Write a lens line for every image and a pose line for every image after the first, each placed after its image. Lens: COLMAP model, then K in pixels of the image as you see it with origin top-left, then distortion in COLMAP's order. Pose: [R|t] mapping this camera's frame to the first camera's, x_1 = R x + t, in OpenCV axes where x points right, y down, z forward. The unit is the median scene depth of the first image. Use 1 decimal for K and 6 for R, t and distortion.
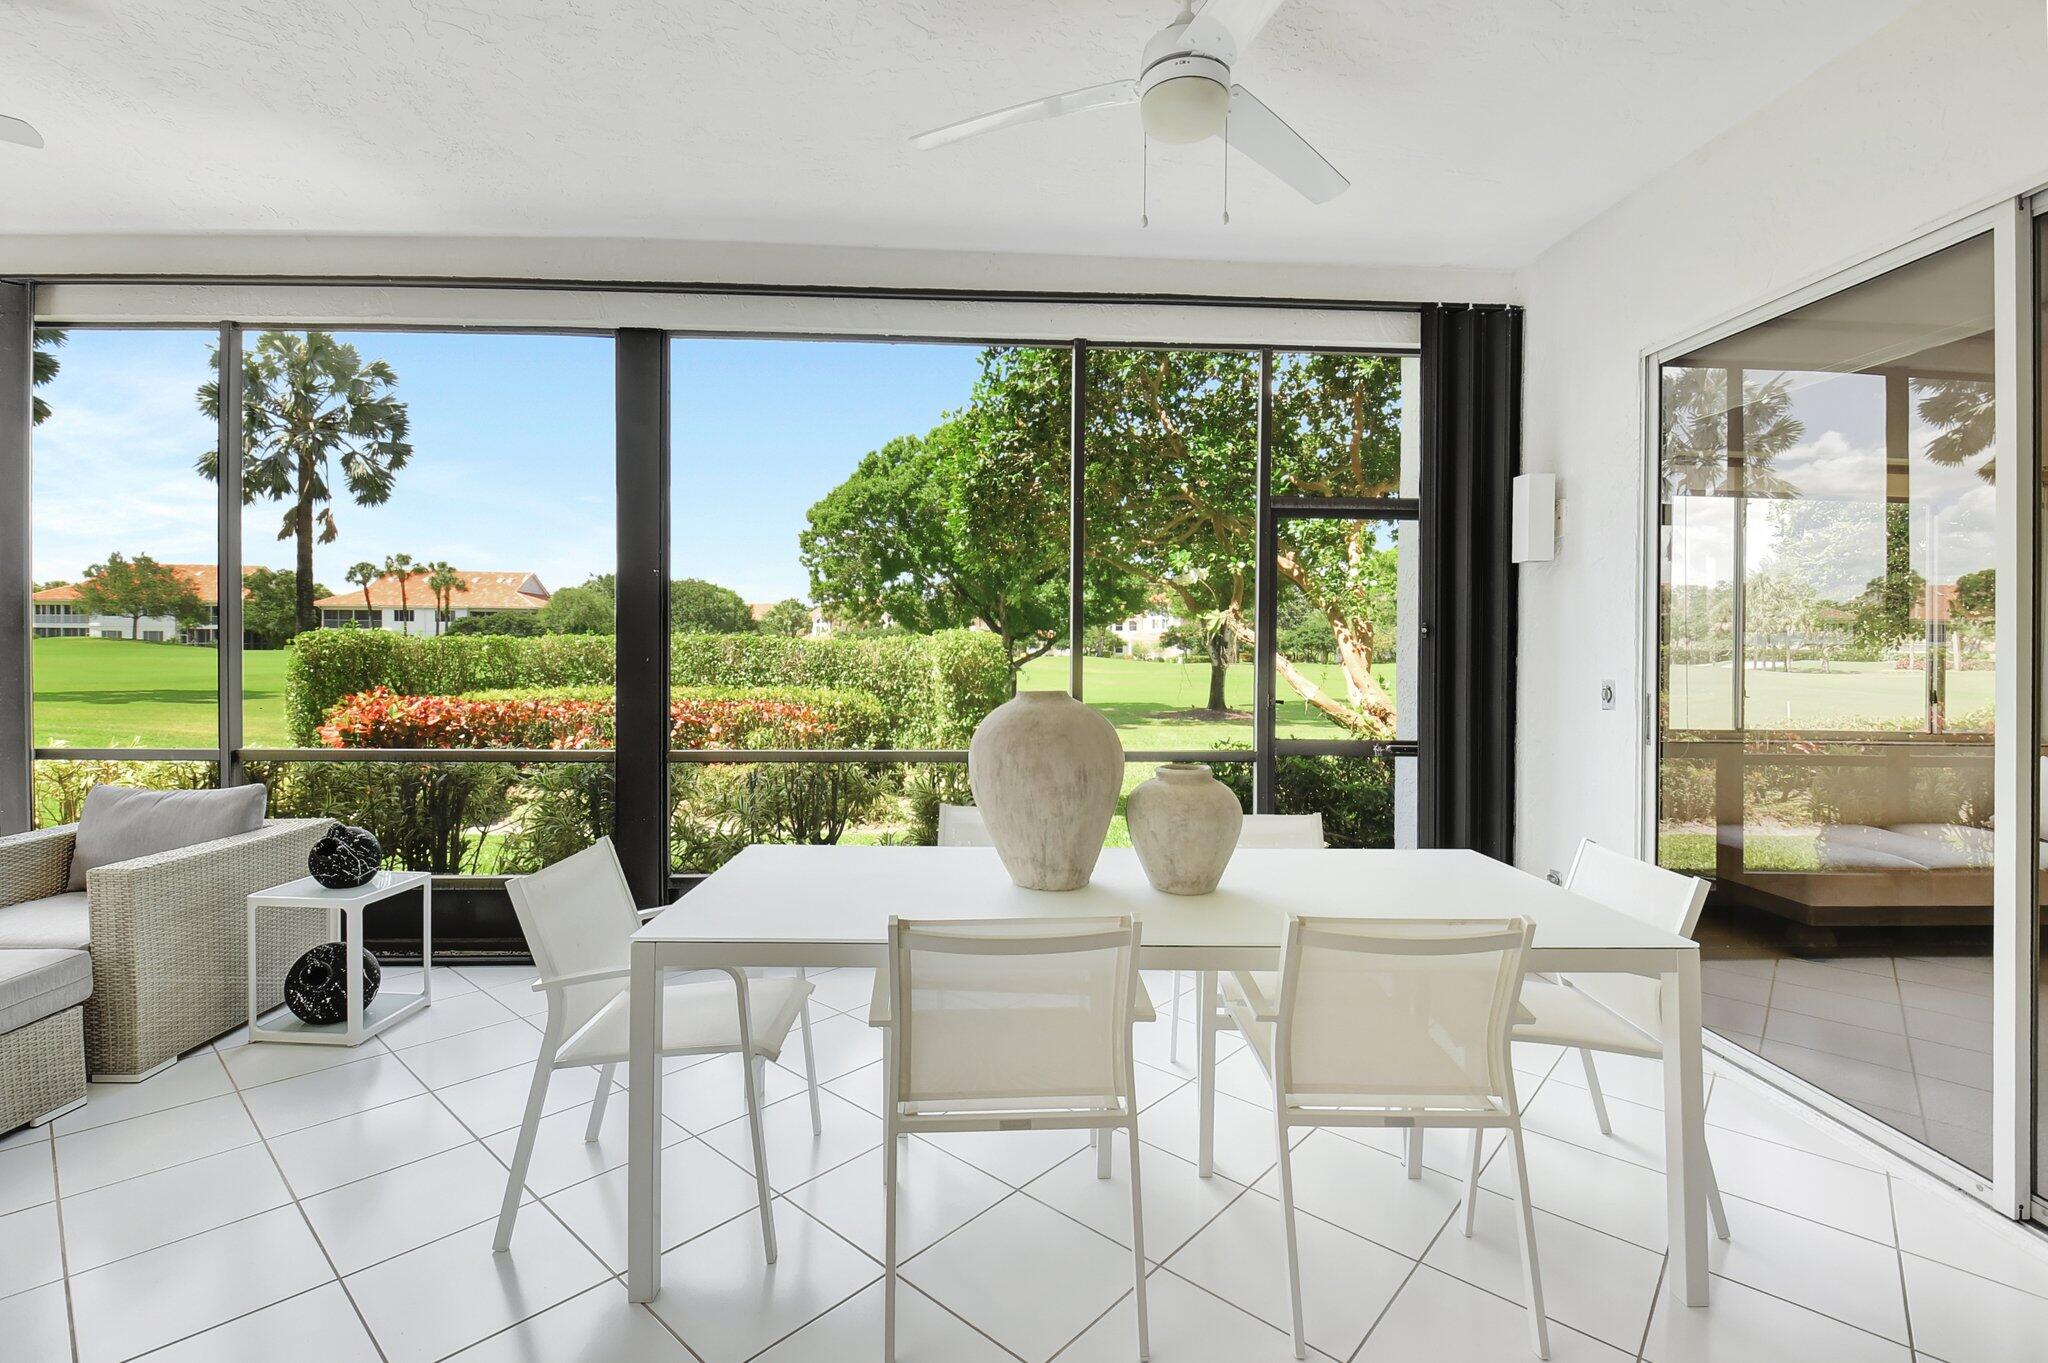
lens RADIAL K [[902.6, 0, 1023.8], [0, 902.6, 672.5], [0, 0, 1]] dist [-0.008233, -0.011469]
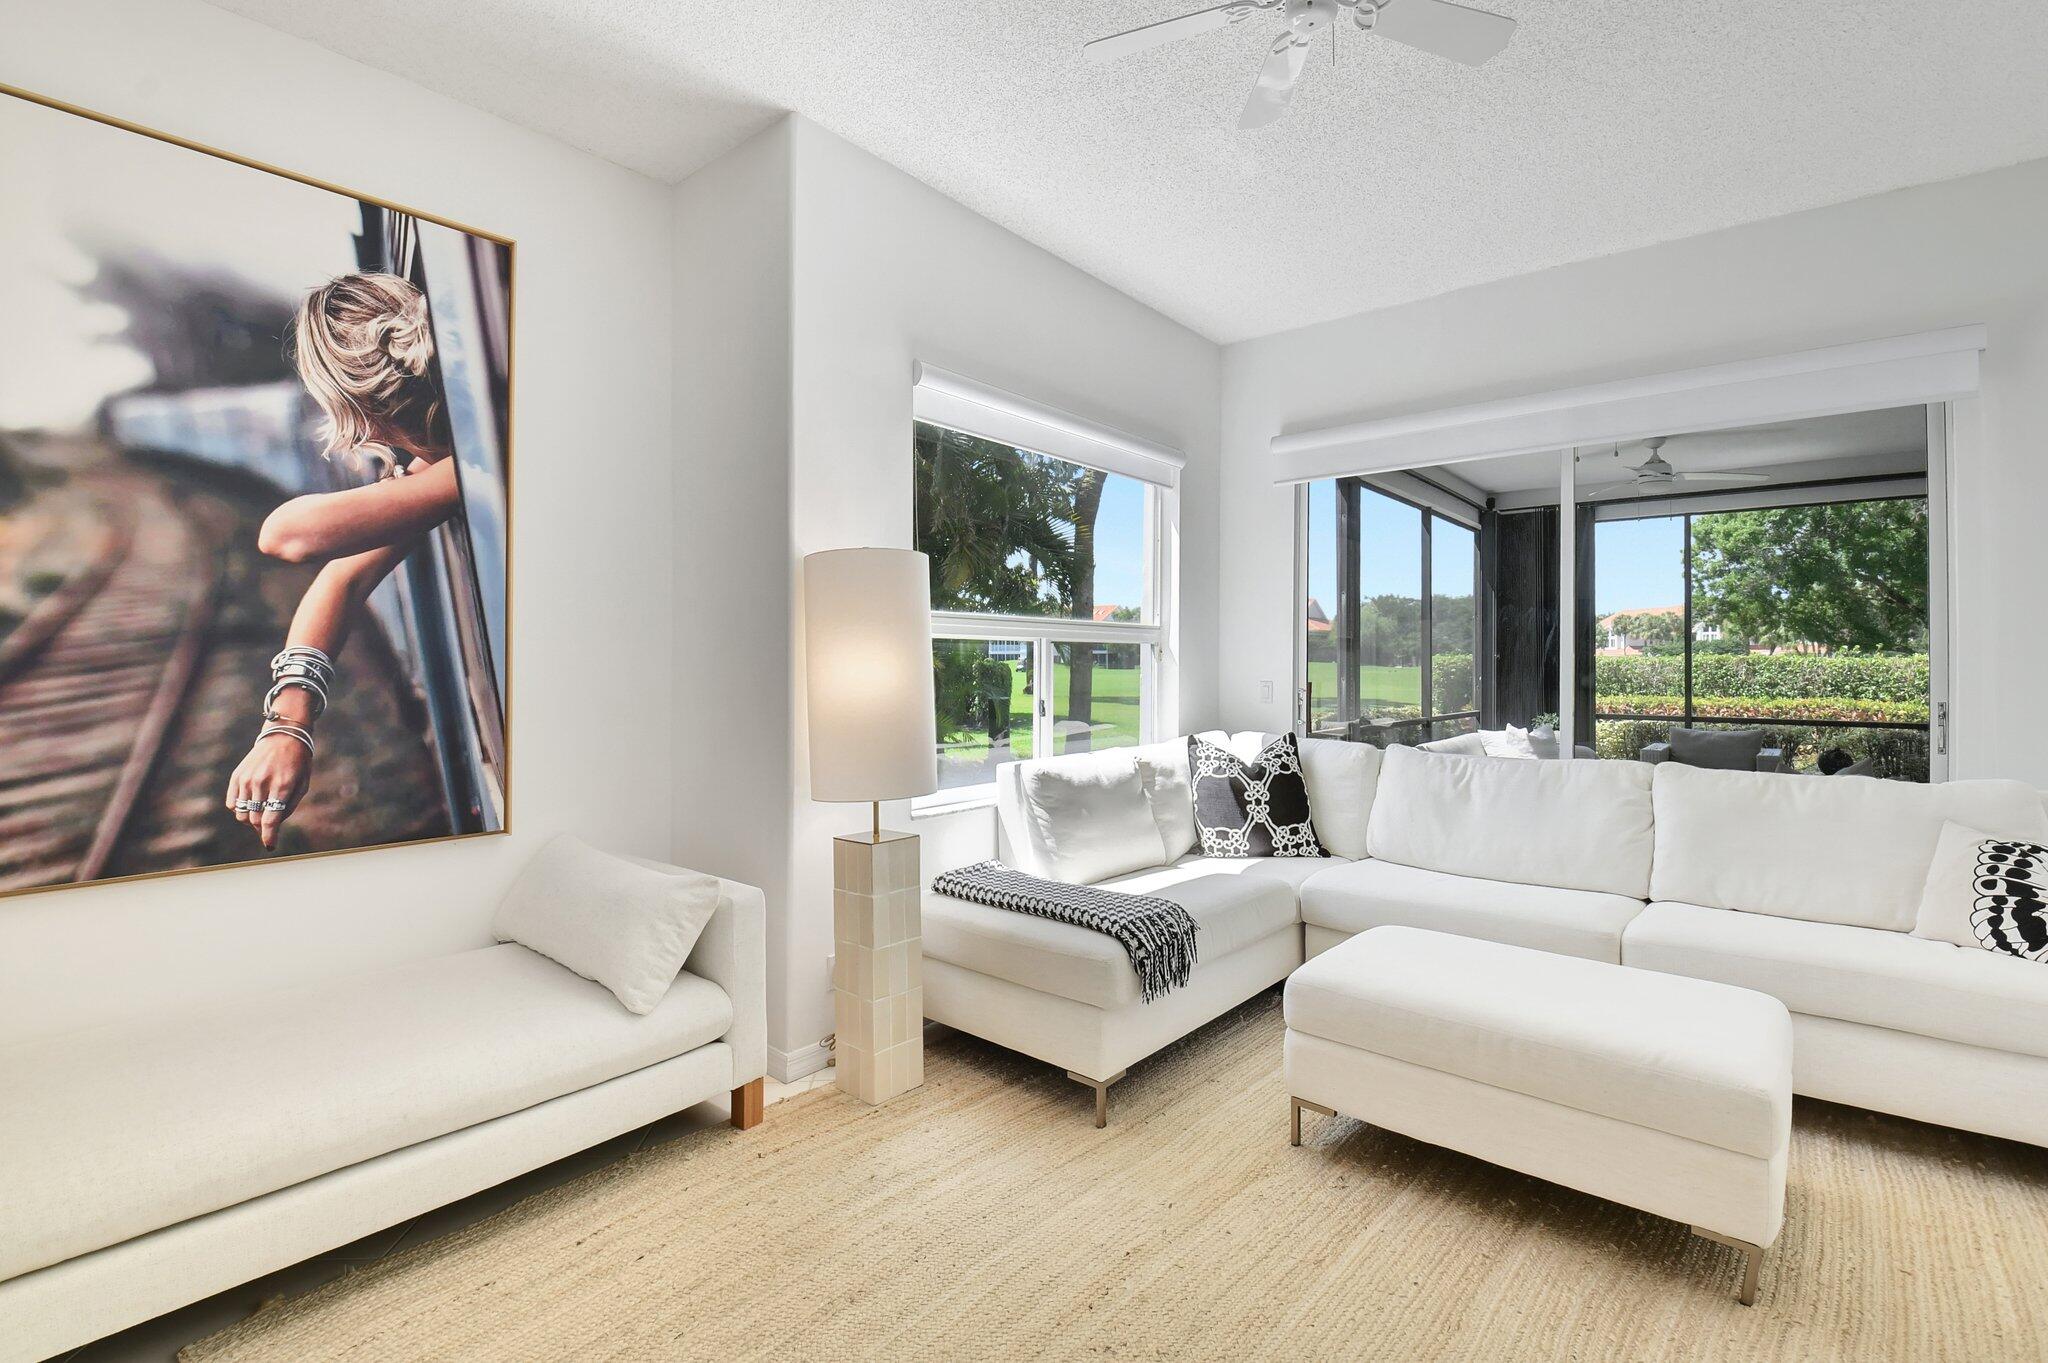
lens RADIAL K [[919.8, 0, 1024.8], [0, 919.8, 661.2], [0, 0, 1]] dist [0.001416, -0.022417]
pose [[0.716659, -0.005606, -0.697402, -0.072537], [-0.016144, 0.999566, -0.024624, 0.005406], [0.697237, 0.028906, 0.716257, -0.234555]]
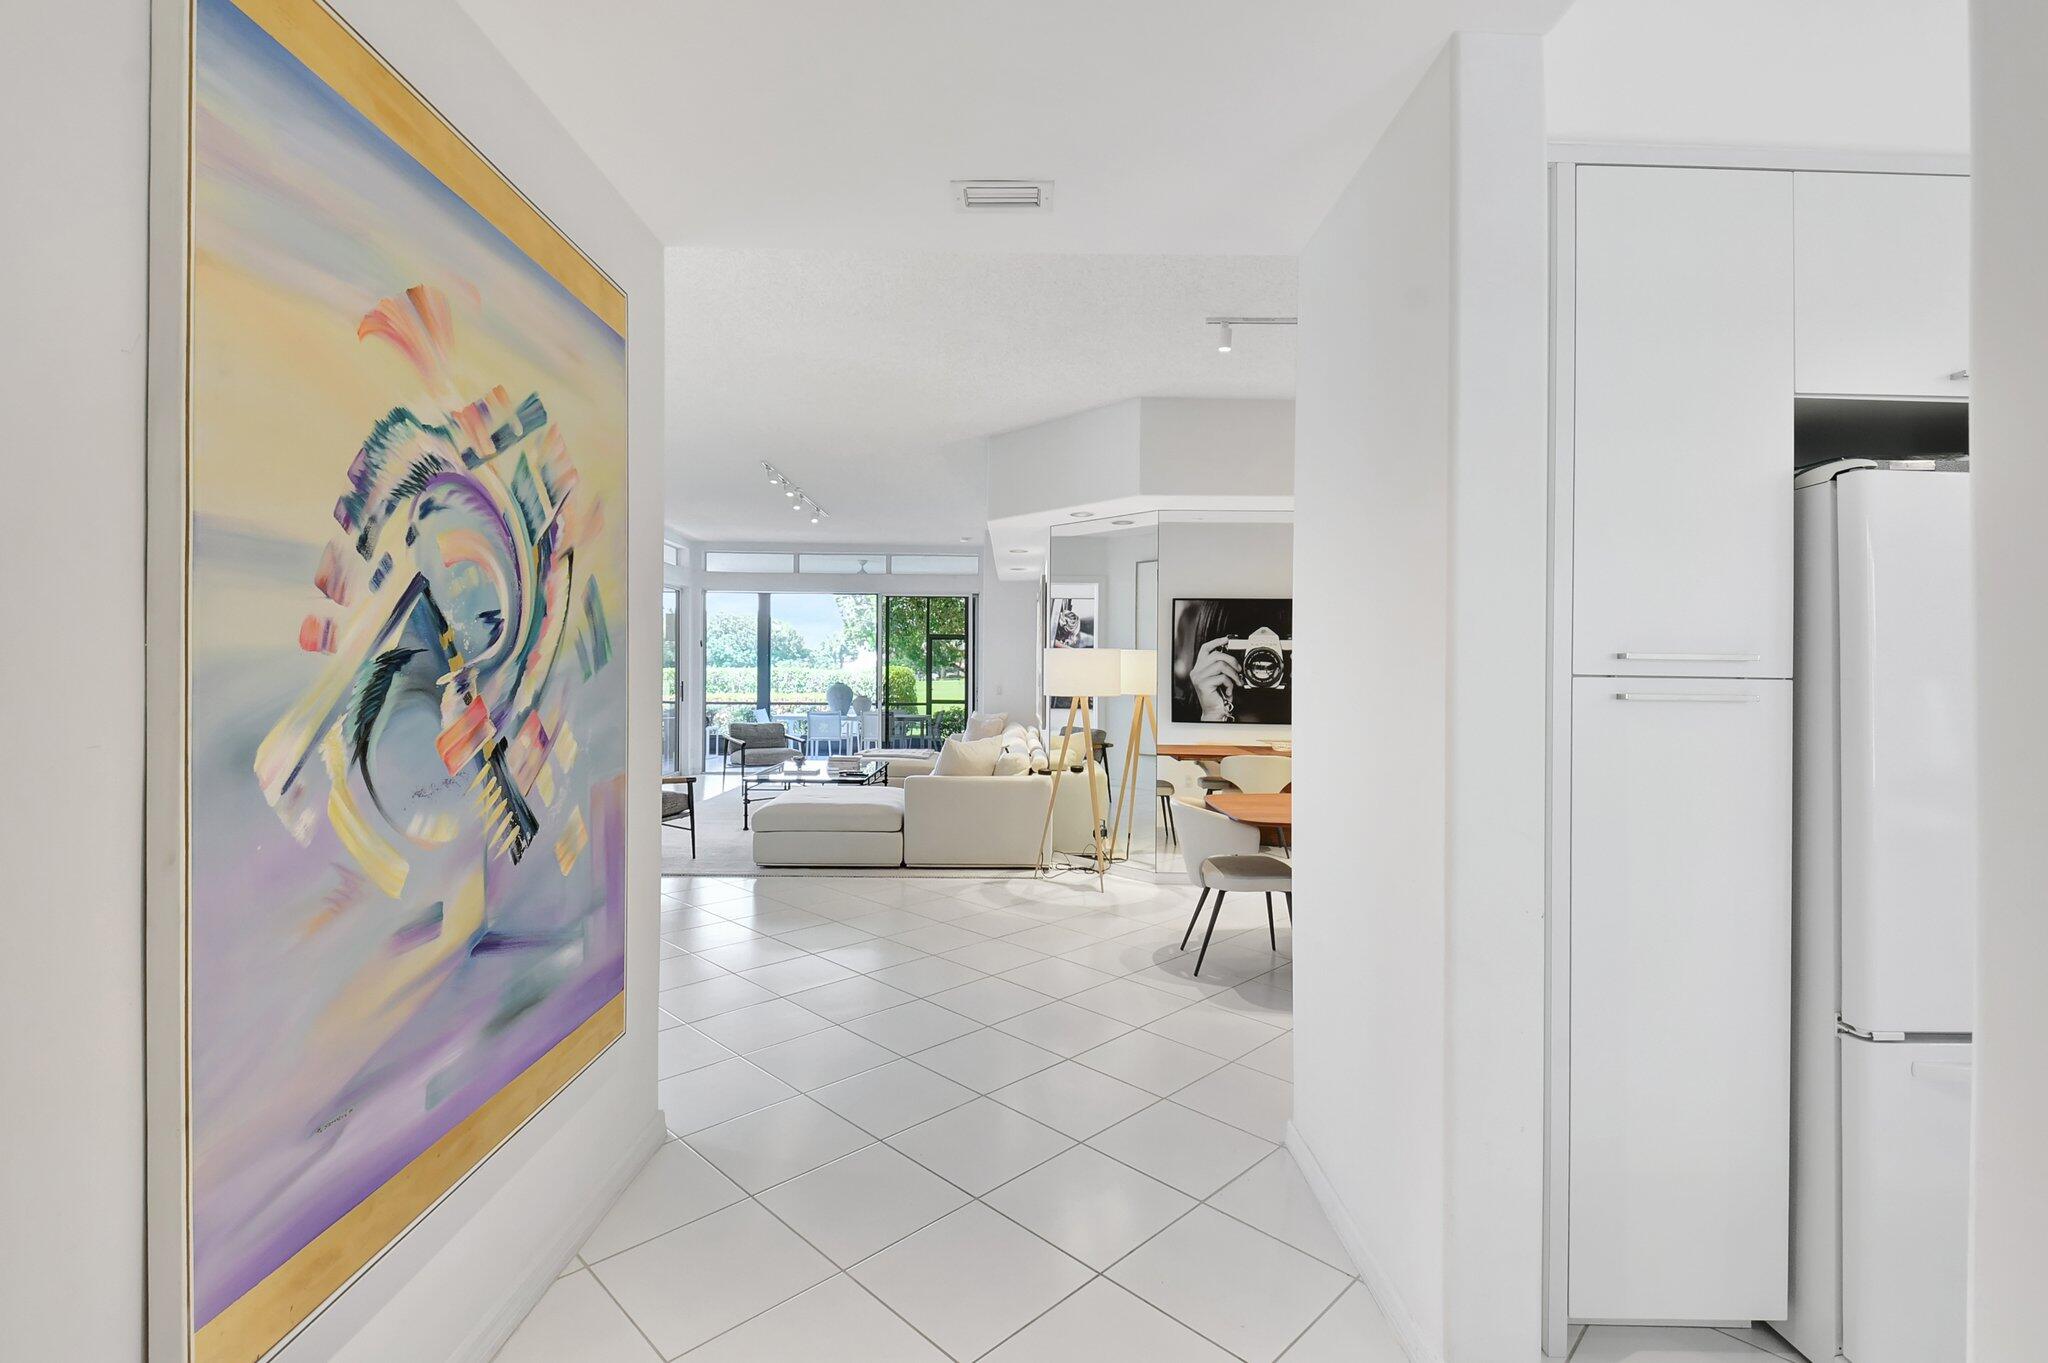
lens RADIAL K [[918.3, 0, 1019.2], [0, 918.3, 684.5], [0, 0, 1]] dist [0.016451, -0.022774]
pose [[0.997857, 0.004375, -0.065281, 0.135956], [-0.005421, 0.999859, -0.015863, 0.010252], [0.065202, 0.016183, 0.997741, -0.419053]]
